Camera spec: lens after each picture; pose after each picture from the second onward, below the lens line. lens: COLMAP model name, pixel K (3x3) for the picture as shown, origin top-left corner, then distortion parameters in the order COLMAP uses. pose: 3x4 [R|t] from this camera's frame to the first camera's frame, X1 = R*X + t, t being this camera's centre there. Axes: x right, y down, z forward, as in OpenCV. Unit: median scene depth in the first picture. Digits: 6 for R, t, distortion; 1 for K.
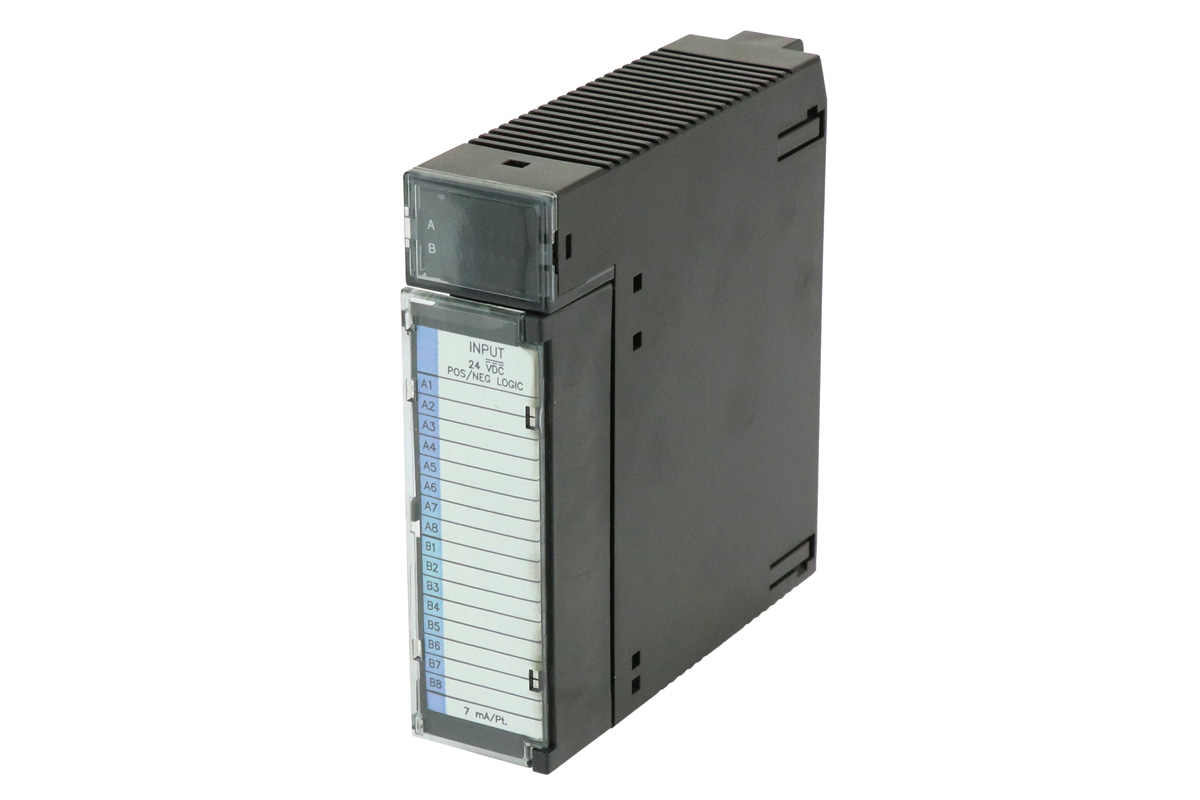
lens RADIAL K [[3546.6, 0, 600.0], [0, 3546.6, 400.0], [0, 0, 1]] dist [0.118642, 0.362554]
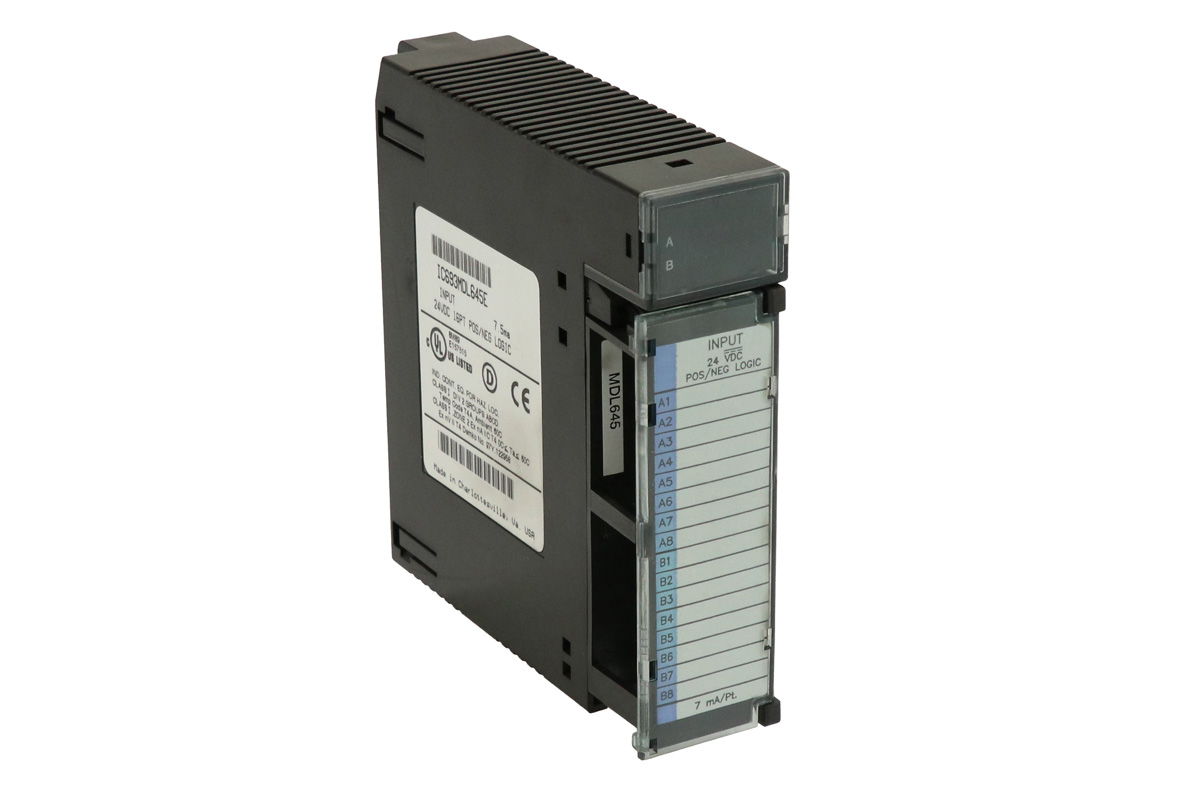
lens RADIAL K [[3546.6, 0, 600.0], [0, 3546.6, 400.0], [0, 0, 1]] dist [0.118642, 0.362554]
pose [[0.481690, -0.335187, 0.809706, -0.882827], [0.330912, 0.925127, 0.186109, -0.200724], [-0.811463, 0.178295, 0.556542, 0.457839]]
